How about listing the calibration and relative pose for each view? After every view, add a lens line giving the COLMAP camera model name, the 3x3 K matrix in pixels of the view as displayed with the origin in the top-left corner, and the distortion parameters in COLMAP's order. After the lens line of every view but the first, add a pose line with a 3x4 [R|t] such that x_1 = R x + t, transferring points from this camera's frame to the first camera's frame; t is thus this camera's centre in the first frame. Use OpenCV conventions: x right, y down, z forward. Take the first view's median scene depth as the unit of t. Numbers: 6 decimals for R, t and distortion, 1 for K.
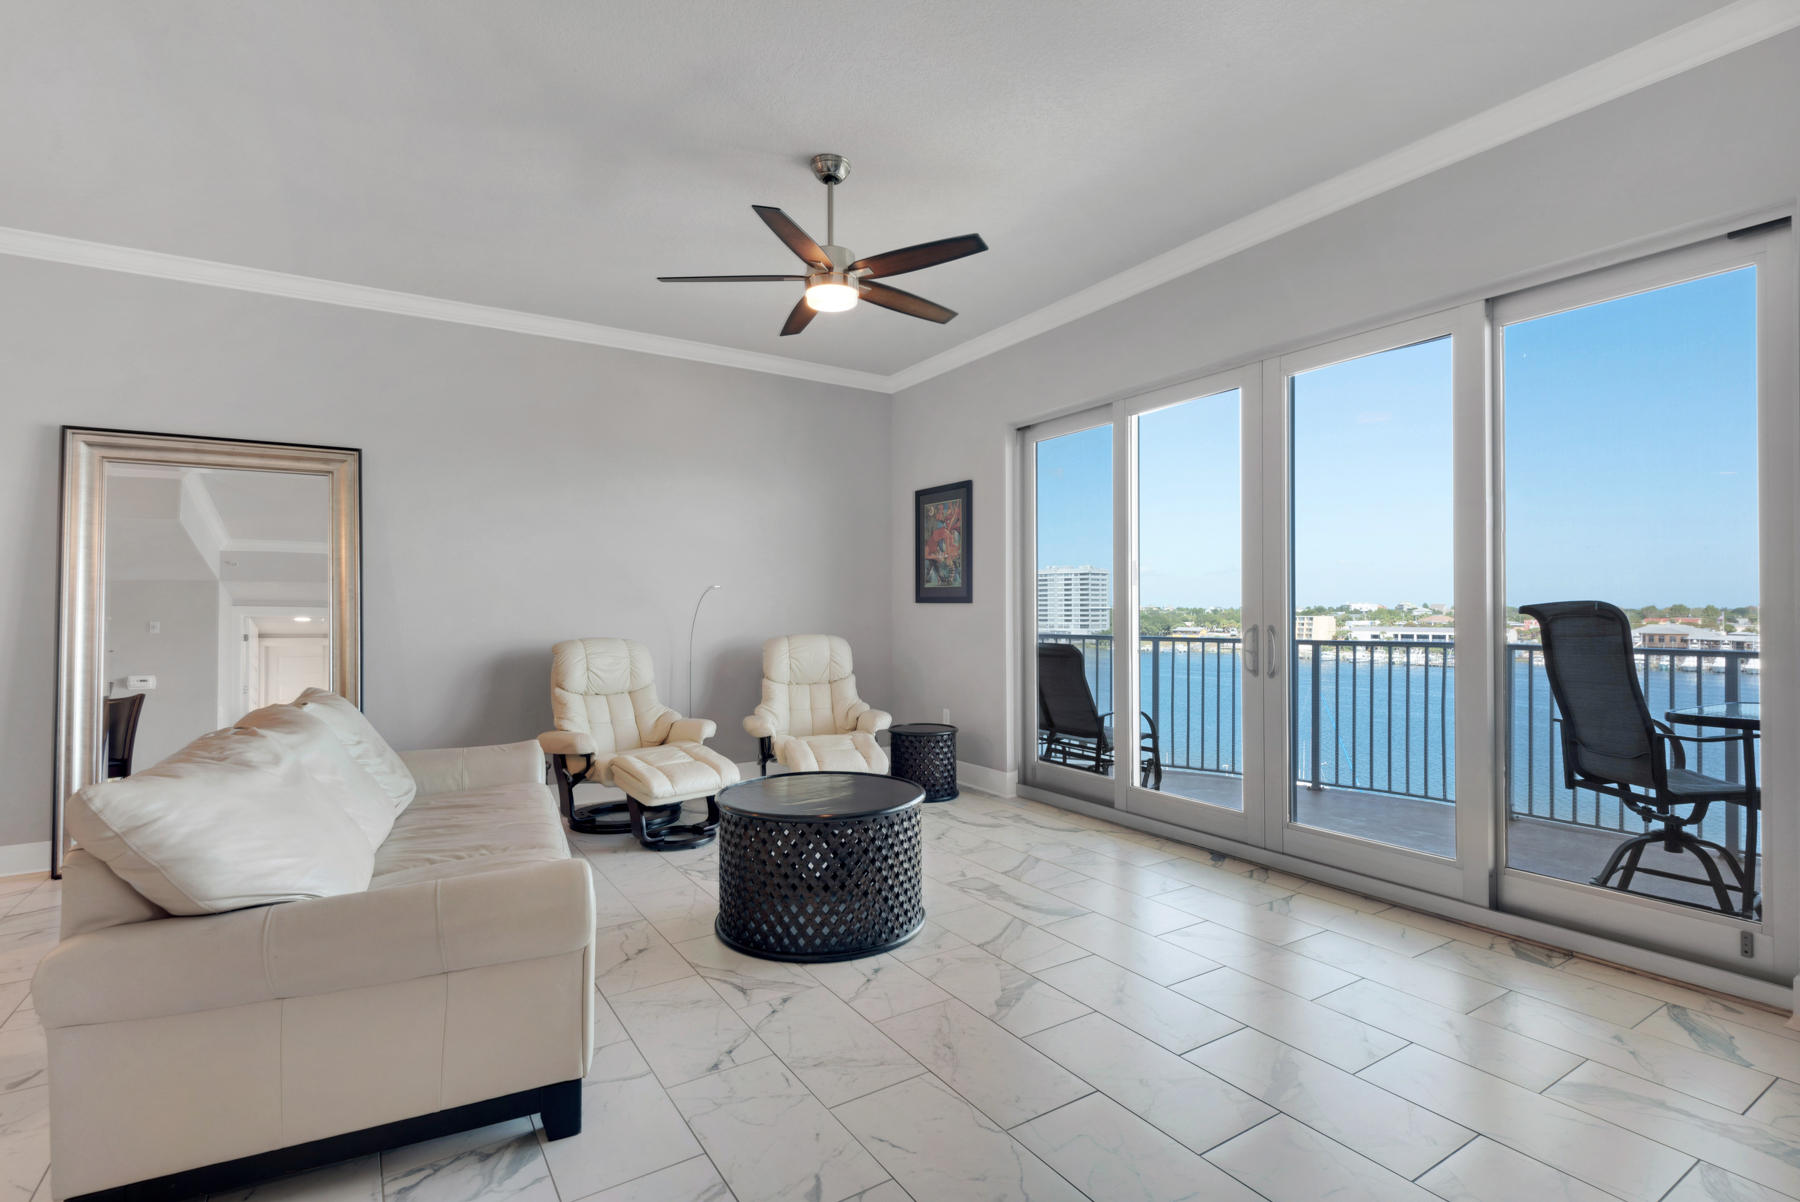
lens RADIAL K [[860.2, 0, 888.6], [0, 860.2, 608.2], [0, 0, 1]] dist [0.001028, 0.000525]
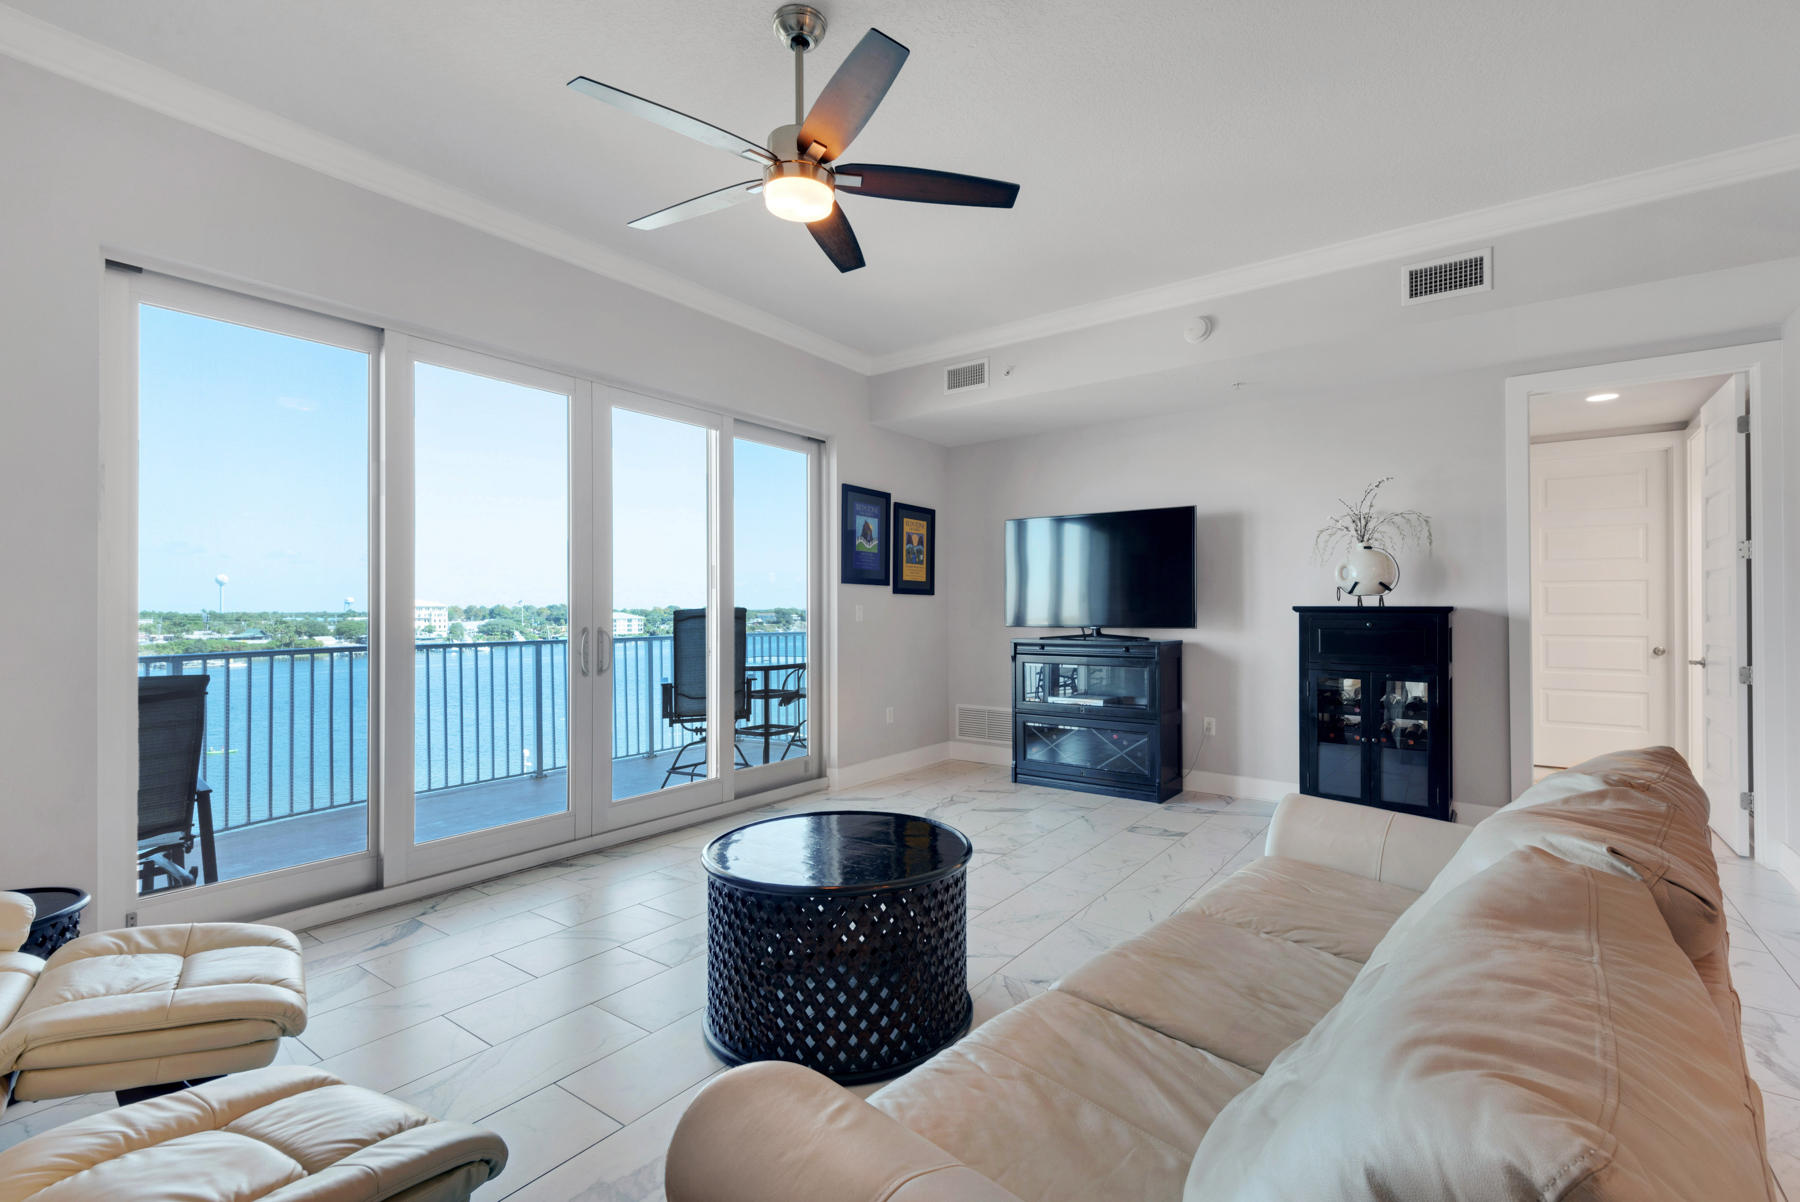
lens RADIAL K [[815.3, 0, 902.0], [0, 815.3, 603.2], [0, 0, 1]] dist [0.011710, -0.001040]
pose [[-0.370380, 0.009330, 0.928833, -0.511599], [0.003229, 0.999956, -0.008757, 0.000408], [-0.928875, -0.000244, -0.370394, 0.796653]]
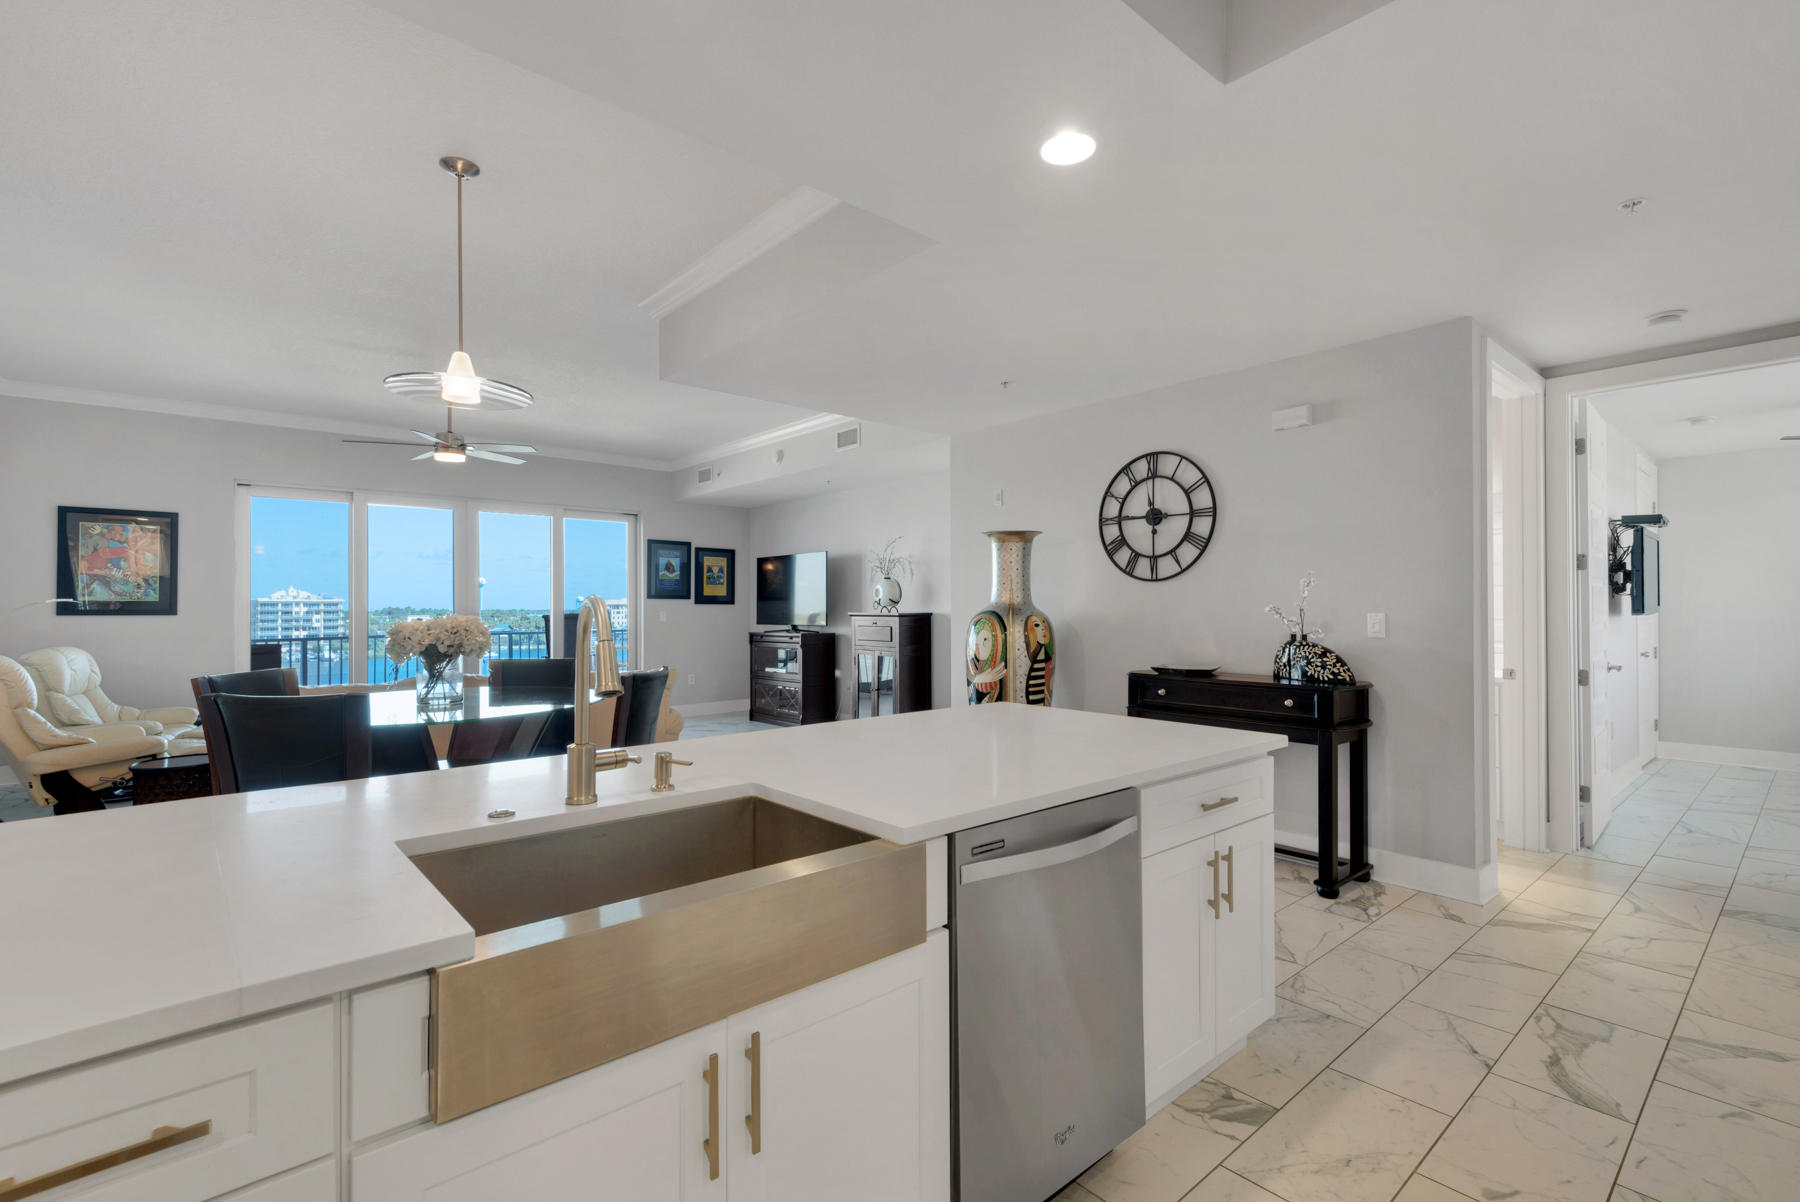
lens RADIAL K [[815.3, 0, 906.5], [0, 815.3, 609.5], [0, 0, 1]] dist [0.011710, -0.001040]
pose [[-0.164932, -0.001049, 0.986304, -1.355542], [0.005759, 0.999981, 0.002027, -0.011670], [-0.986288, 0.006014, -0.164923, 0.210088]]
